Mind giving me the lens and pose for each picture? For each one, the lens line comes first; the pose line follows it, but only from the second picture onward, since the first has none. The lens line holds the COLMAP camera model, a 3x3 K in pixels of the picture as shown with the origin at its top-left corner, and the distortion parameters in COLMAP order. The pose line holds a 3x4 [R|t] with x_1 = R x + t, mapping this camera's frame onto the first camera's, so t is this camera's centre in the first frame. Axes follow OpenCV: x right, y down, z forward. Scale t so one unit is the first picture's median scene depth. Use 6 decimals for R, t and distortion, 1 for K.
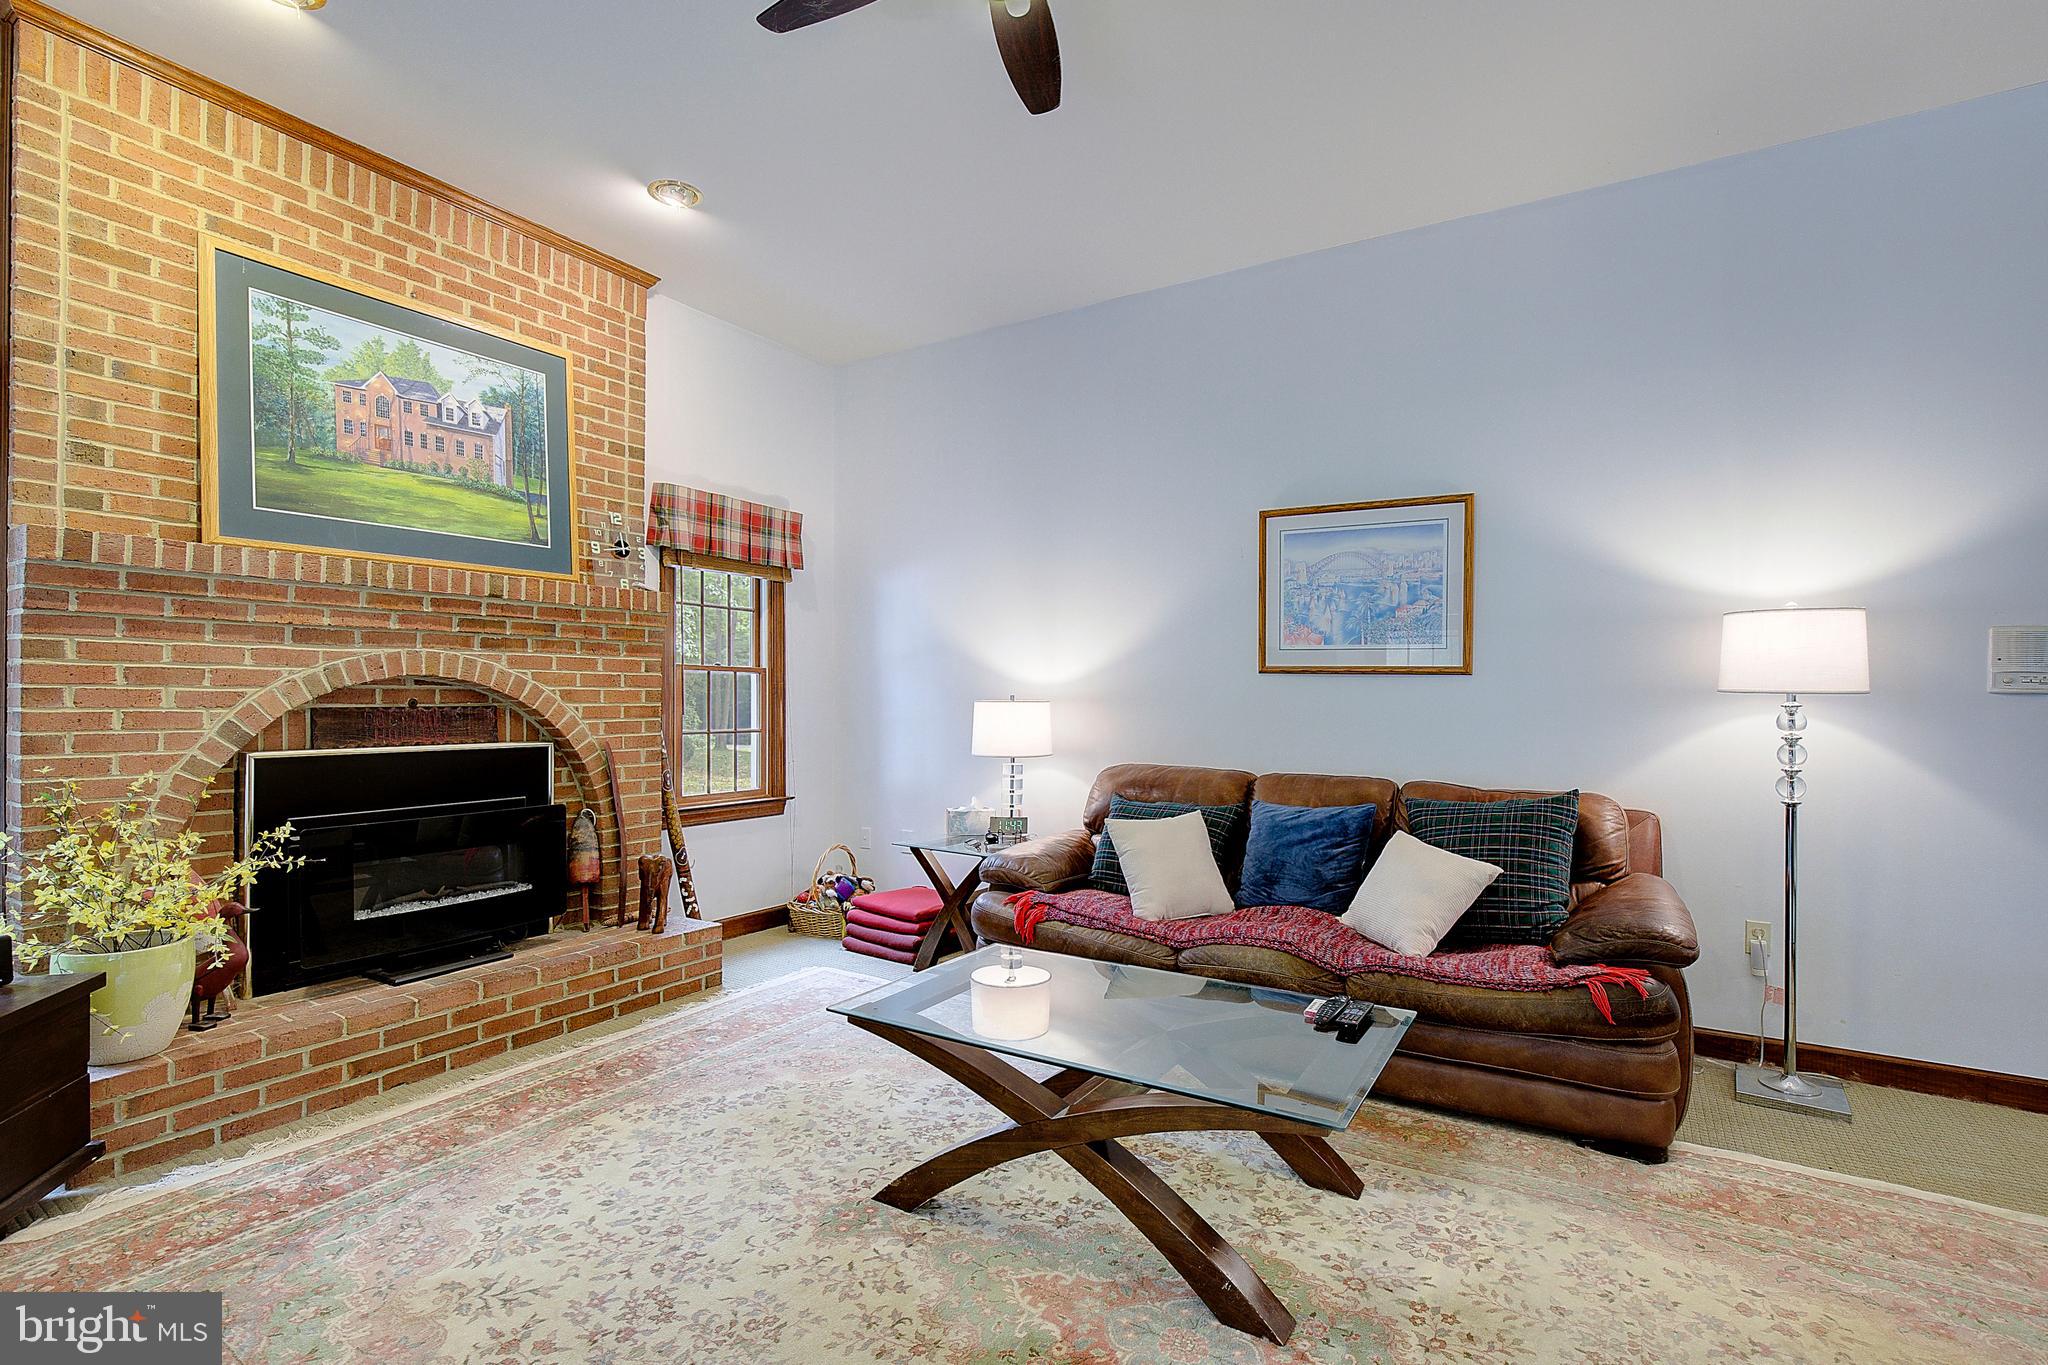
lens RADIAL K [[941.5, 0, 1025.1], [0, 941.5, 696.0], [0, 0, 1]] dist [-0.024357, -0.000265]
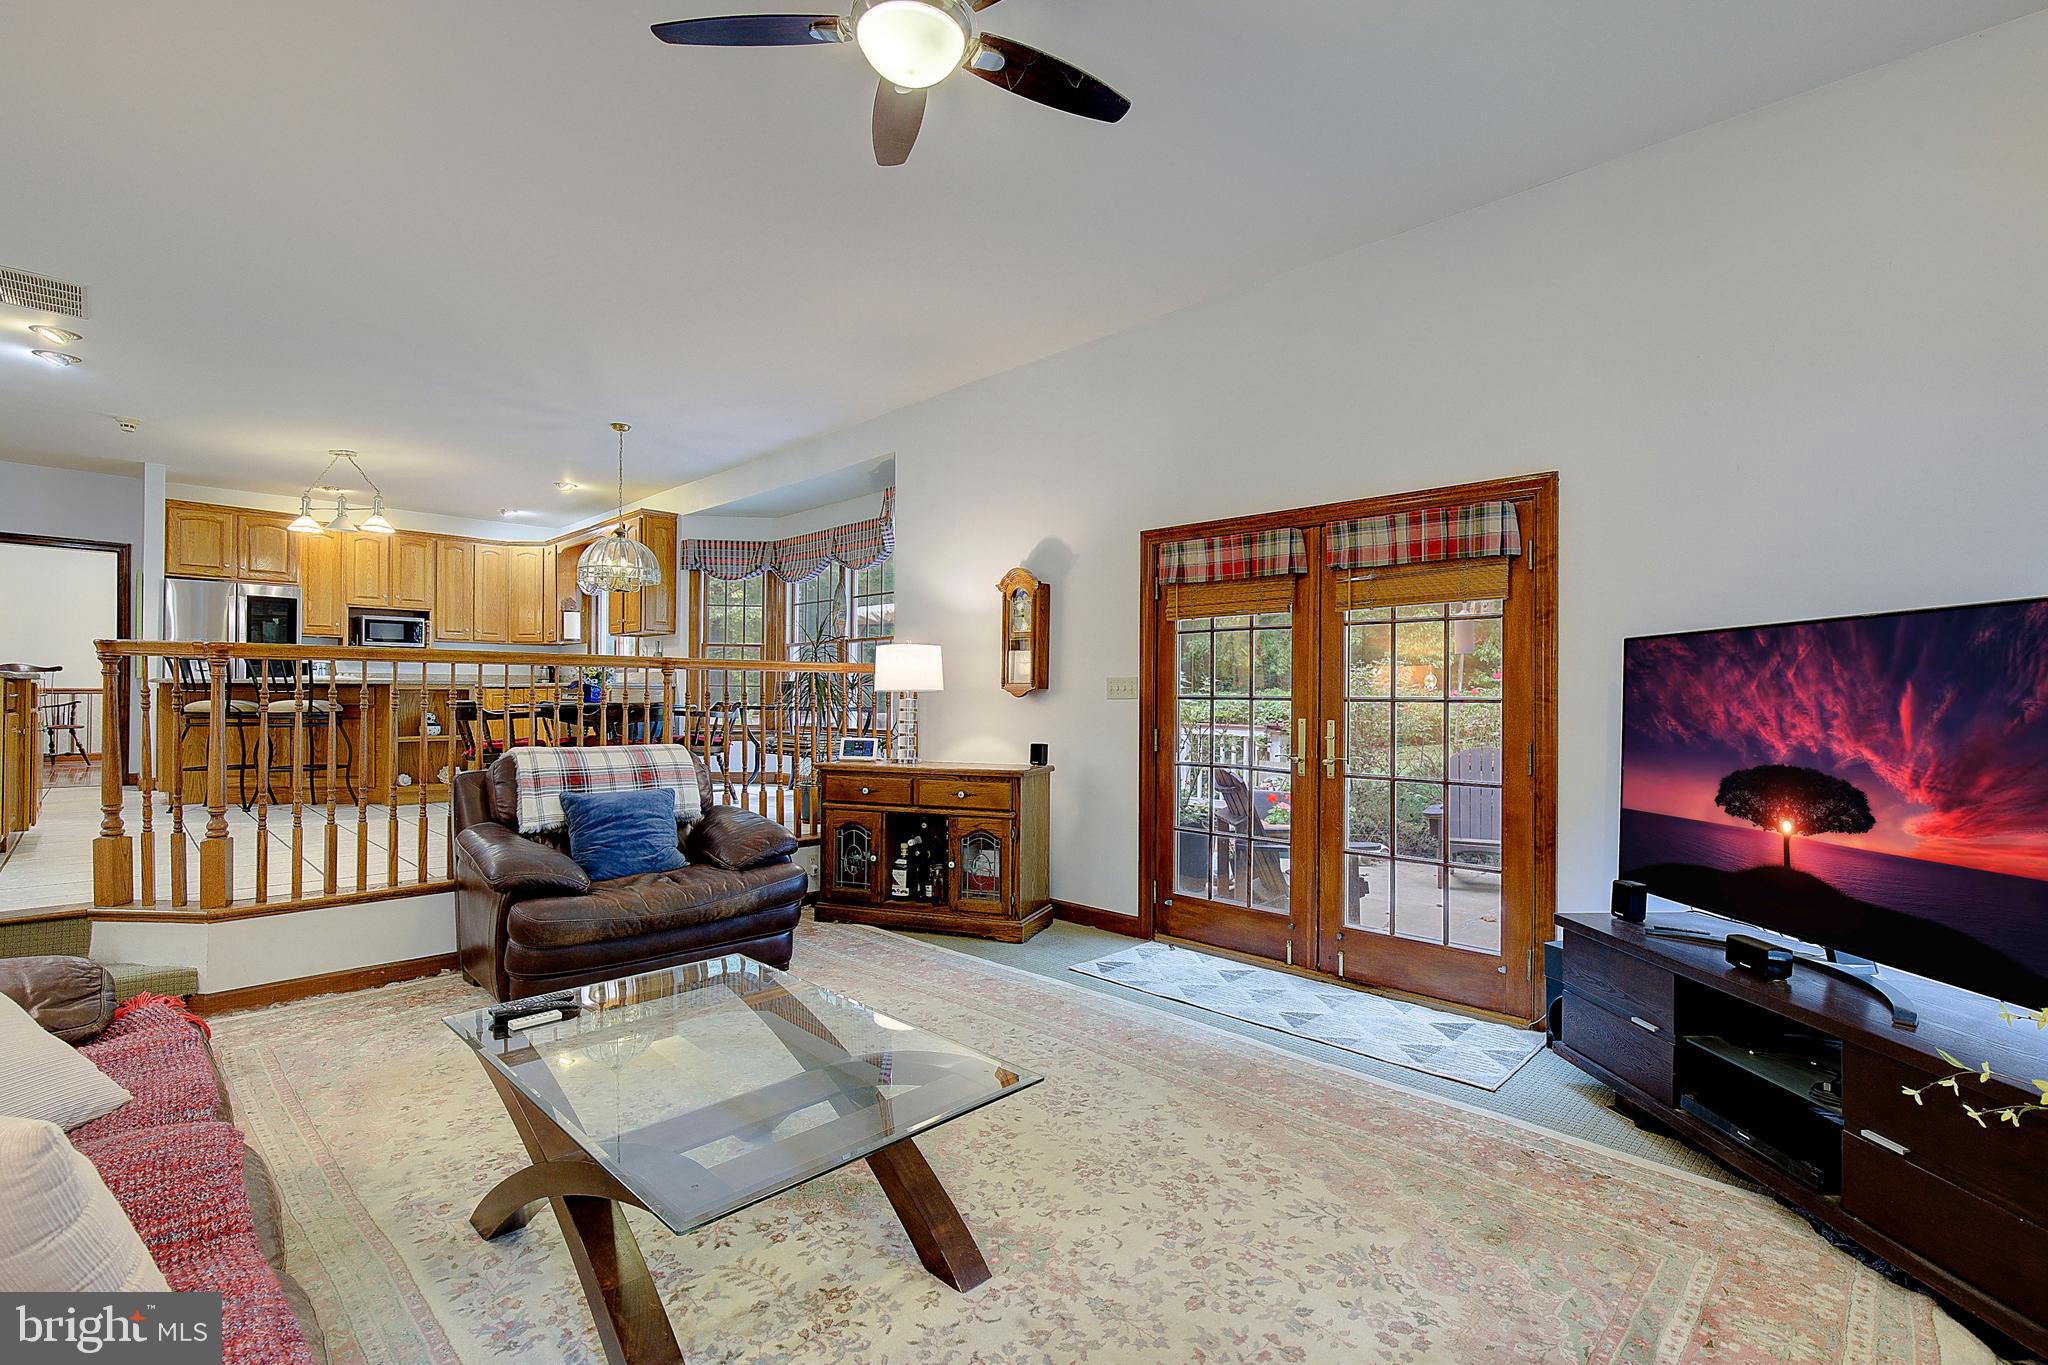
lens RADIAL K [[941.5, 0, 1020.6], [0, 941.5, 690.1], [0, 0, 1]] dist [-0.024357, -0.000265]
pose [[-0.973083, -0.007812, 0.230324, -0.437966], [-0.010251, 0.999903, -0.009397, 0.002720], [-0.230228, -0.011505, -0.973069, 2.091138]]
